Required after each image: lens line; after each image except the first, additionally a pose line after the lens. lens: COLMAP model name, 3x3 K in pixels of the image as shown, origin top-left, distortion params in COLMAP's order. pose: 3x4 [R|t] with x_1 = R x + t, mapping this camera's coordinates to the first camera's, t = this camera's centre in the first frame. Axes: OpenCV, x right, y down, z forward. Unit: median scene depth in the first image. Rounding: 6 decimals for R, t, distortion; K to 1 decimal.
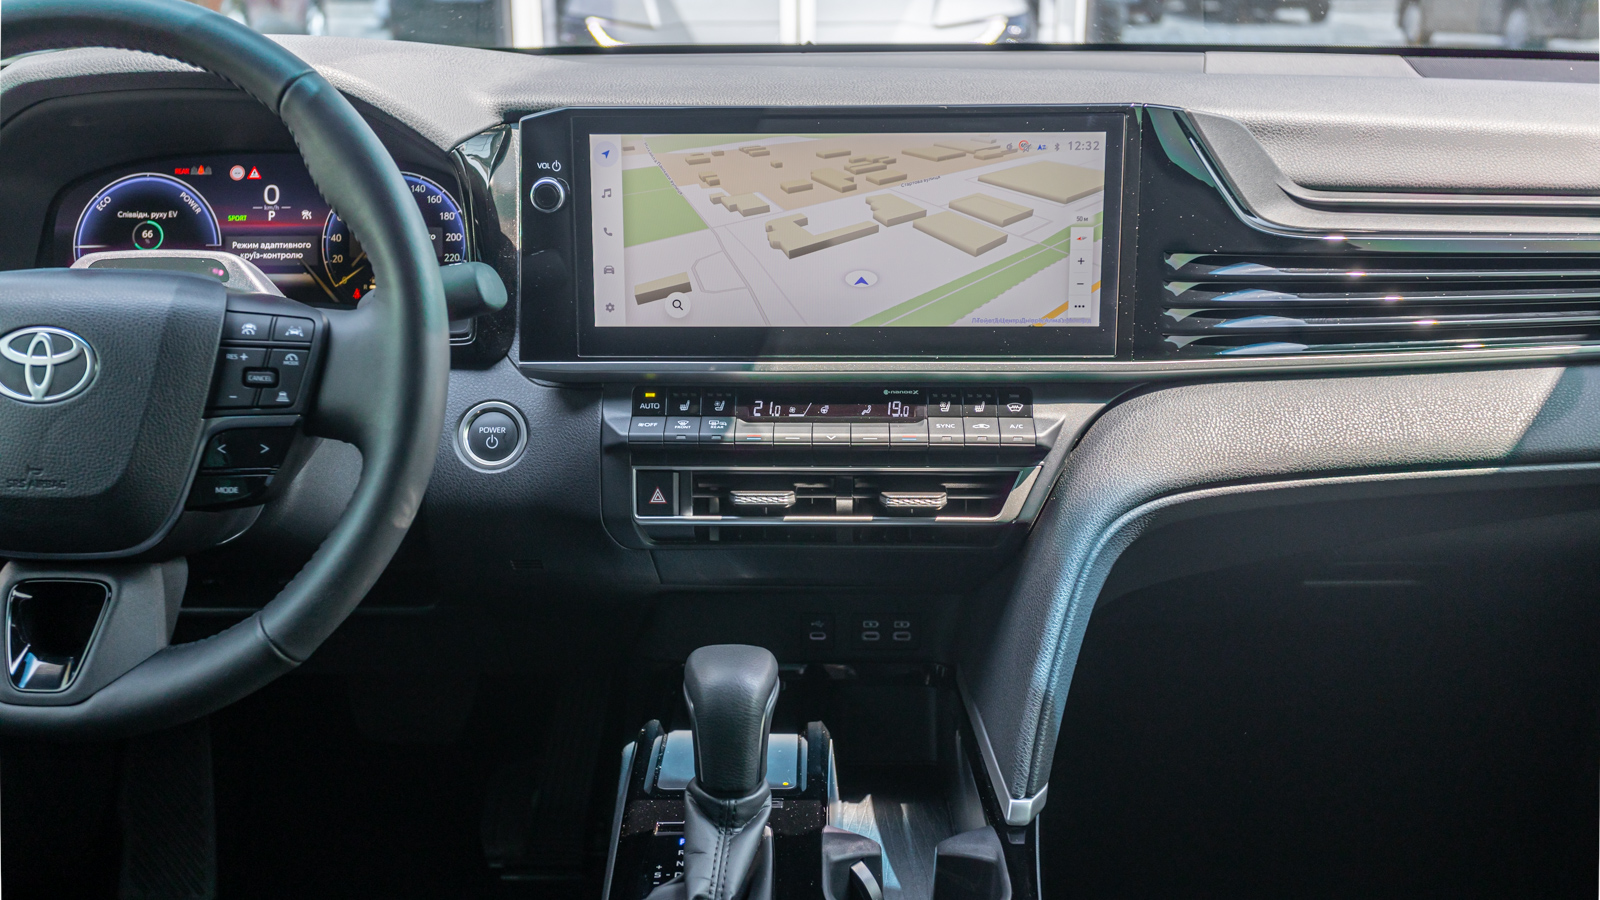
lens RADIAL K [[1398.3, 0, 793.4], [0, 1398.3, 426.5], [0, 0, 1]] dist [-0.010786, 0.031832]
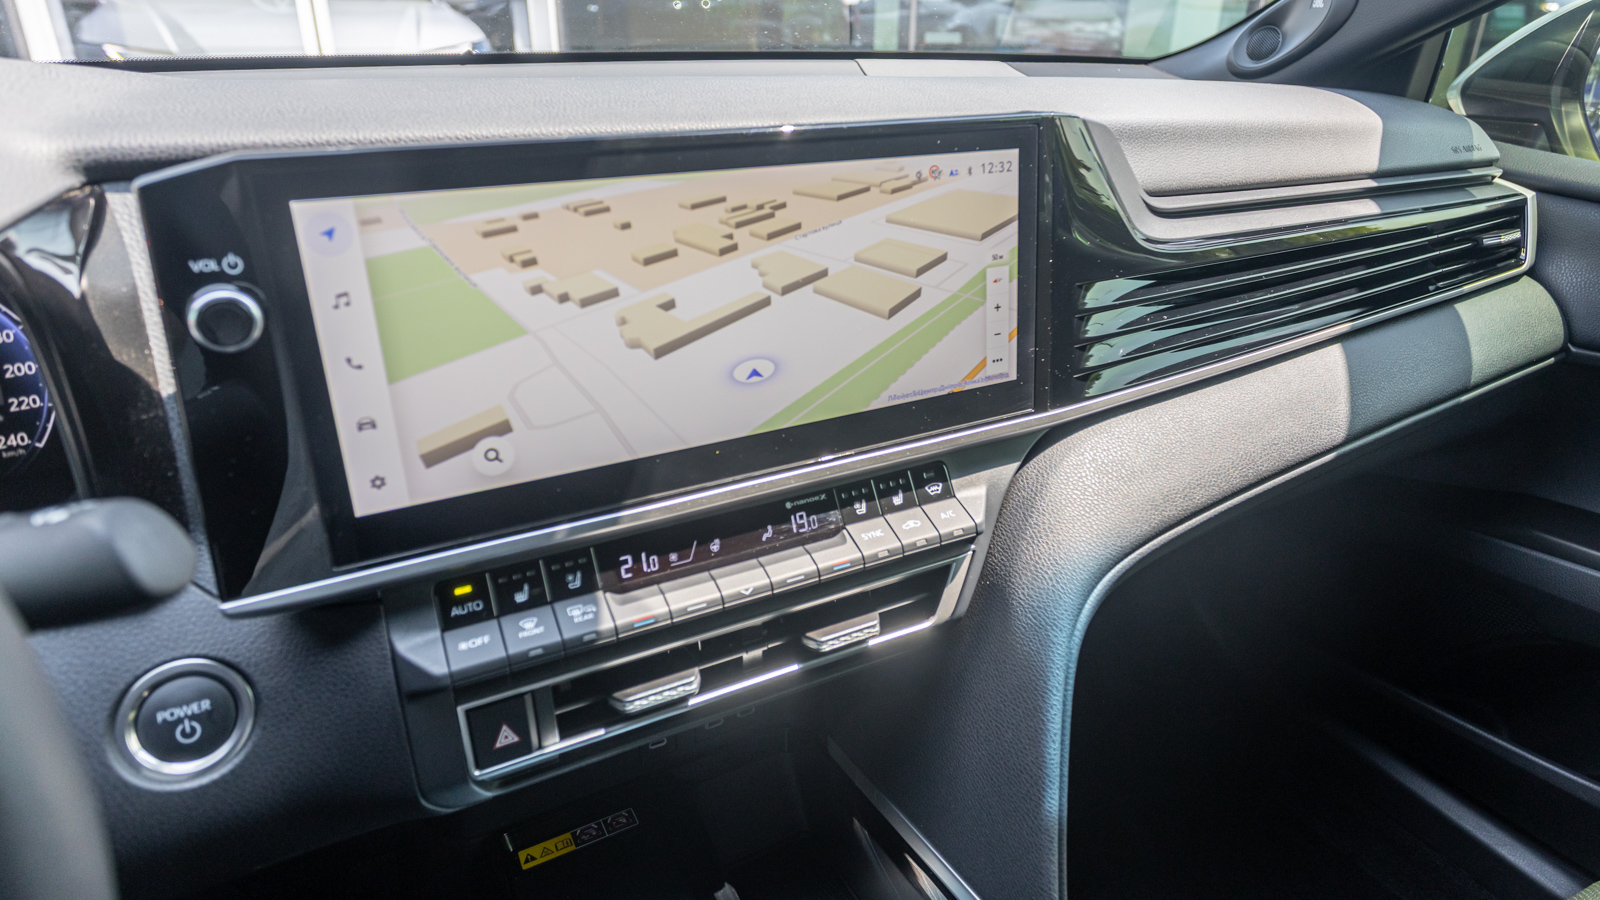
lens RADIAL K [[906.7, 0, 827.8], [0, 906.7, 391.7], [0, 0, 1]] dist [-0.008018, 0.004207]
pose [[0.875042, -0.175097, 0.451267, -0.129288], [0.140089, 0.983992, 0.110158, -0.138506], [-0.463332, -0.033175, 0.885564, 0.553622]]
